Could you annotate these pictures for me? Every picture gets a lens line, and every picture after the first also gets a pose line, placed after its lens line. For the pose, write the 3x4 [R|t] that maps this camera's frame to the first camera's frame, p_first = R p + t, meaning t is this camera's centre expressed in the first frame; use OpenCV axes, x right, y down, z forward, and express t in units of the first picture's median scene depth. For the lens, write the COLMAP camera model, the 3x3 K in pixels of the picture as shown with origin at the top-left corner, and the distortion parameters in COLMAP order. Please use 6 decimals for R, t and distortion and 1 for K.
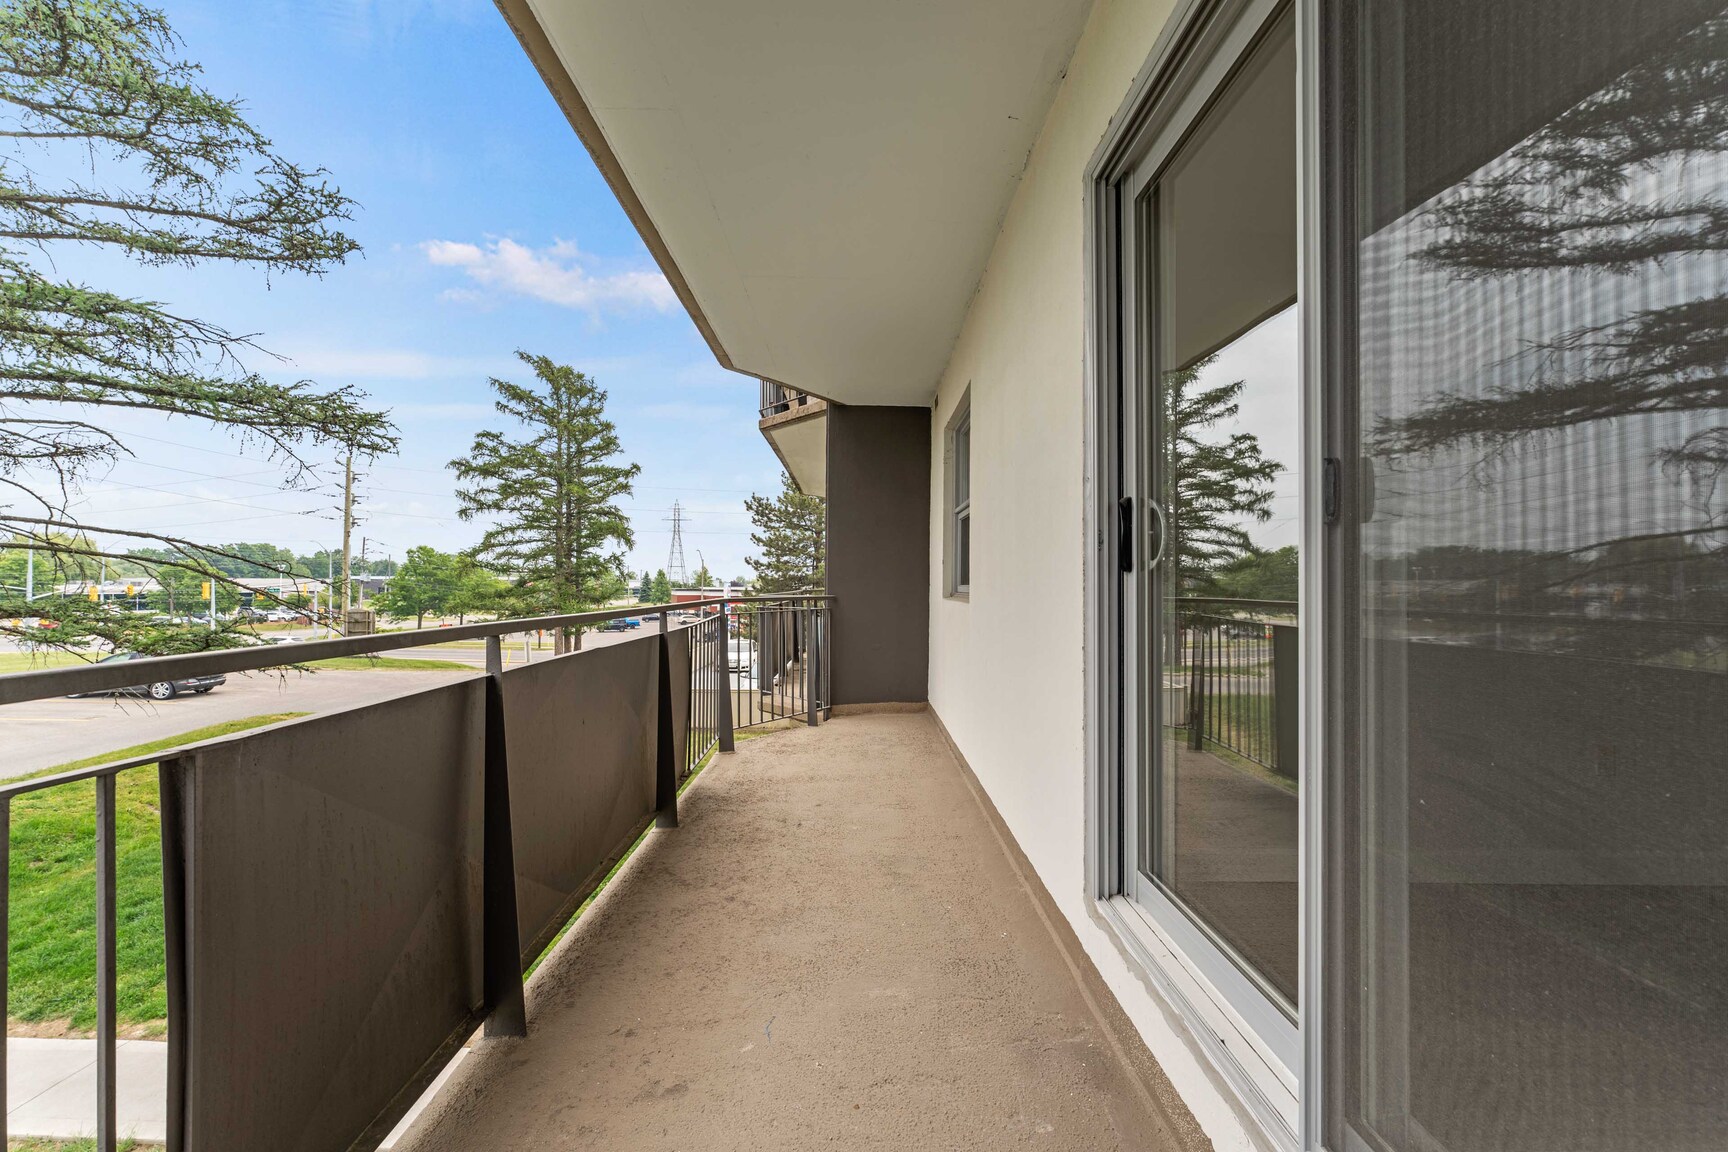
lens RADIAL K [[705.9, 0, 864.8], [0, 705.9, 585.5], [0, 0, 1]] dist [-0.002046, 0.000124]
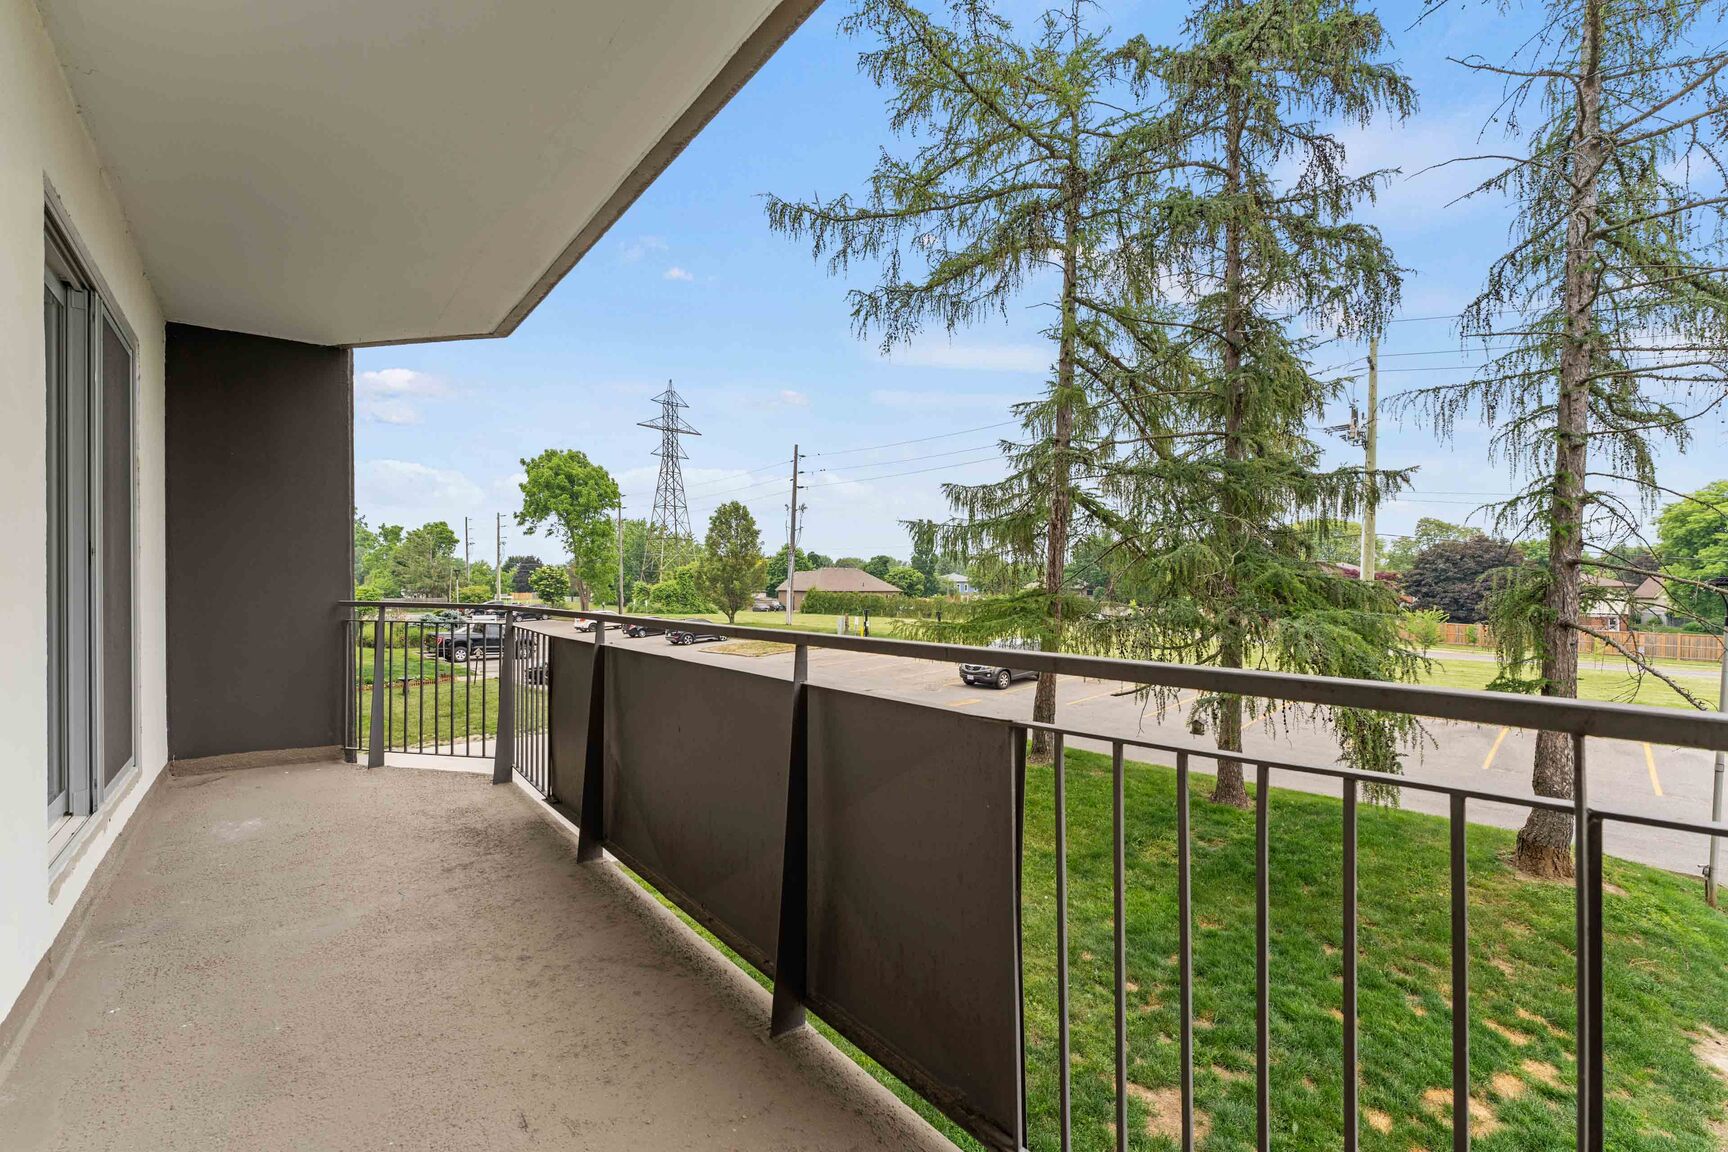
lens RADIAL K [[705.9, 0, 879.6], [0, 705.9, 584.6], [0, 0, 1]] dist [-0.002046, 0.000124]
pose [[-0.766188, -0.009409, -0.642547, 0.035650], [-0.003674, 0.999941, -0.010262, -0.005016], [0.642606, -0.005502, -0.766177, 1.968882]]
